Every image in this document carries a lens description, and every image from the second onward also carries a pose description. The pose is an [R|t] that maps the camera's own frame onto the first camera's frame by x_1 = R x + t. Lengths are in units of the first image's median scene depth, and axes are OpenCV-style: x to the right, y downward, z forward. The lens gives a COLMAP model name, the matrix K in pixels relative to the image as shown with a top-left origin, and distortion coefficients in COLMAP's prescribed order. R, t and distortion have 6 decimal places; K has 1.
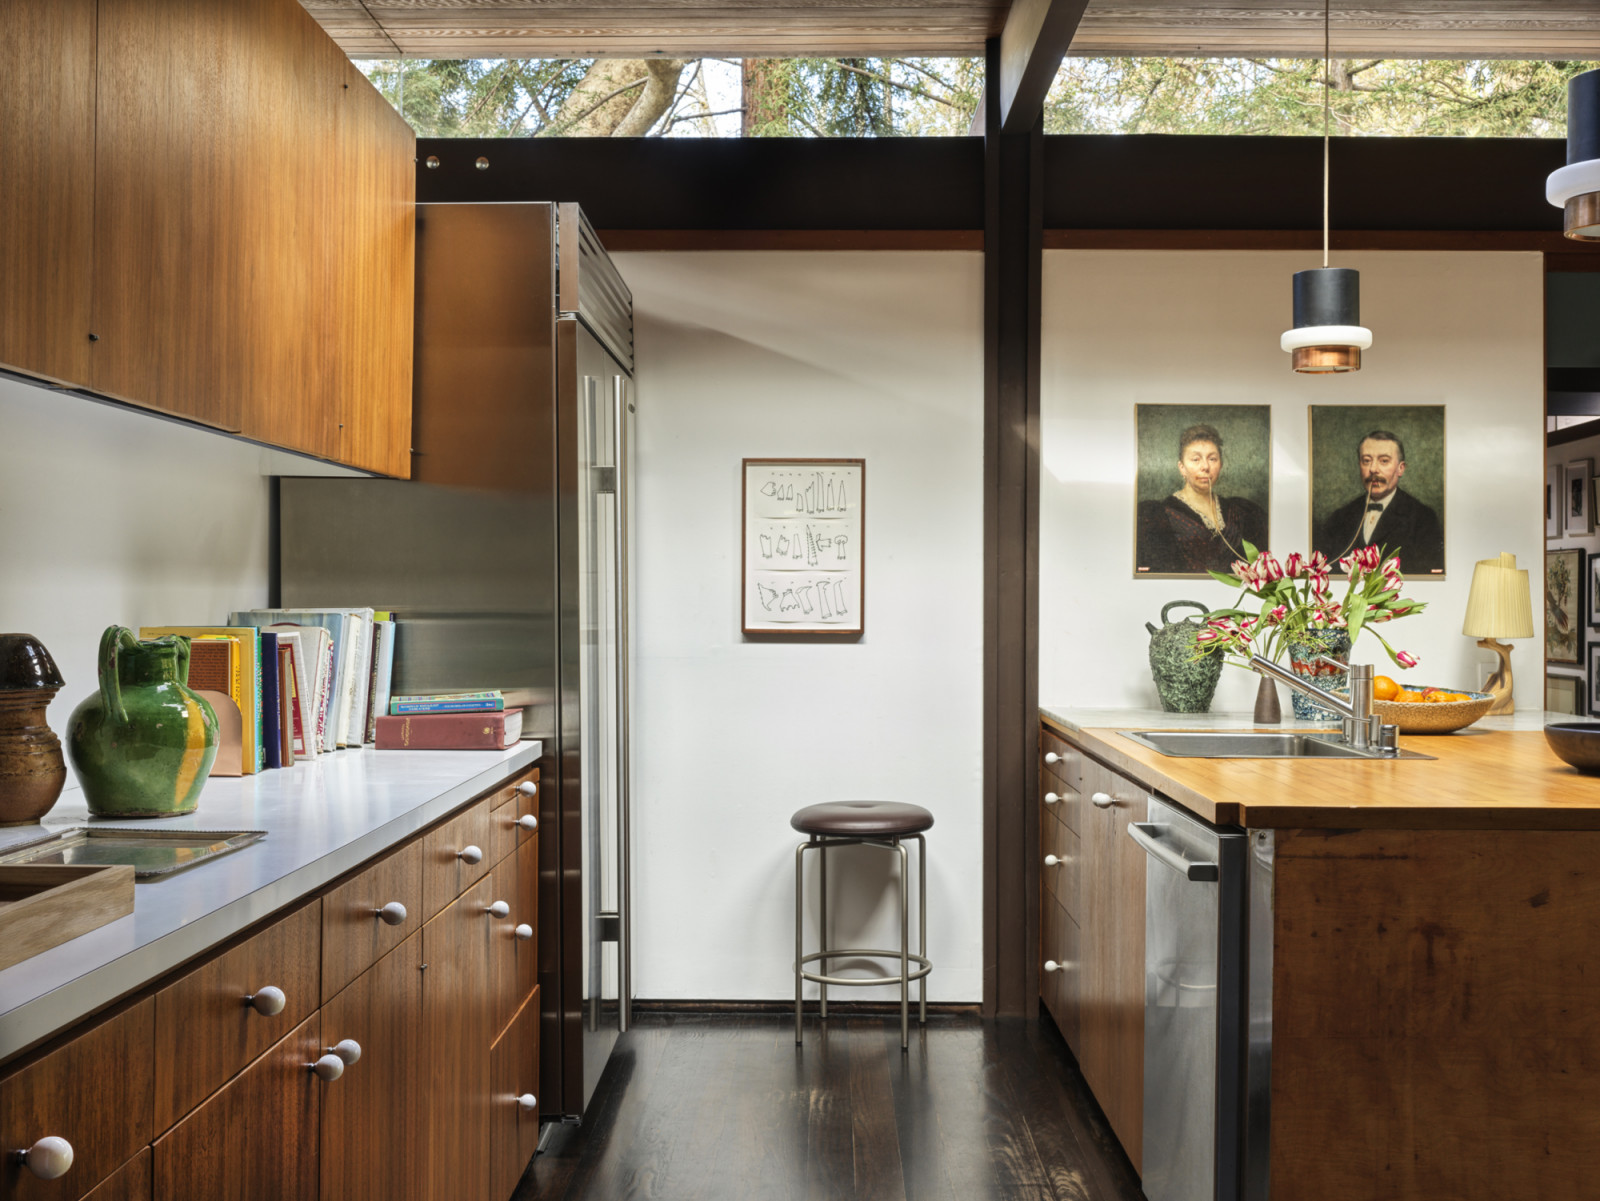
lens RADIAL K [[1738.3, 0, 800.0], [0, 1738.3, 600.5], [0, 0, 1]] dist [0.014308, 0.013165]
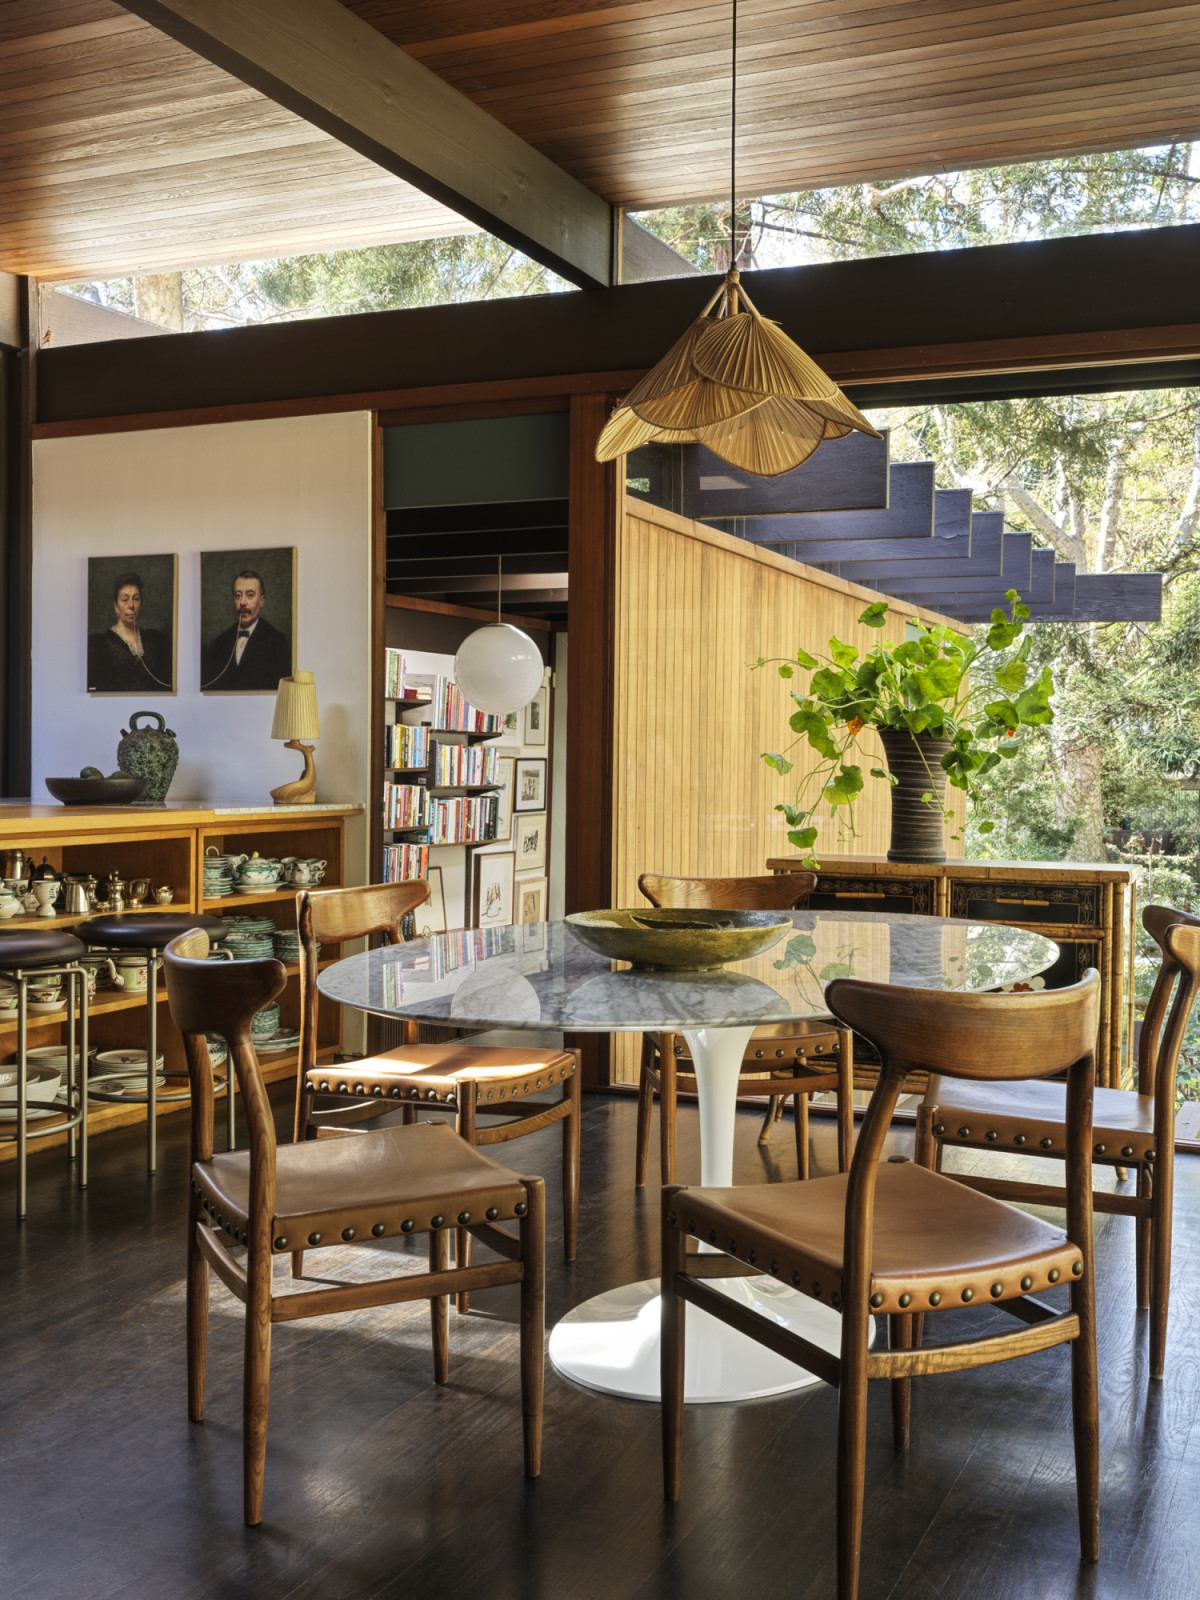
lens RADIAL K [[1738.3, 0, 600.0], [0, 1738.3, 800.0], [0, 0, 1]] dist [0.014308, 0.013165]
pose [[0.922109, 0.005190, -0.386896, 1.025869], [0.004467, 0.999701, 0.024056, 0.033760], [0.386905, -0.023911, 0.921810, -0.020879]]
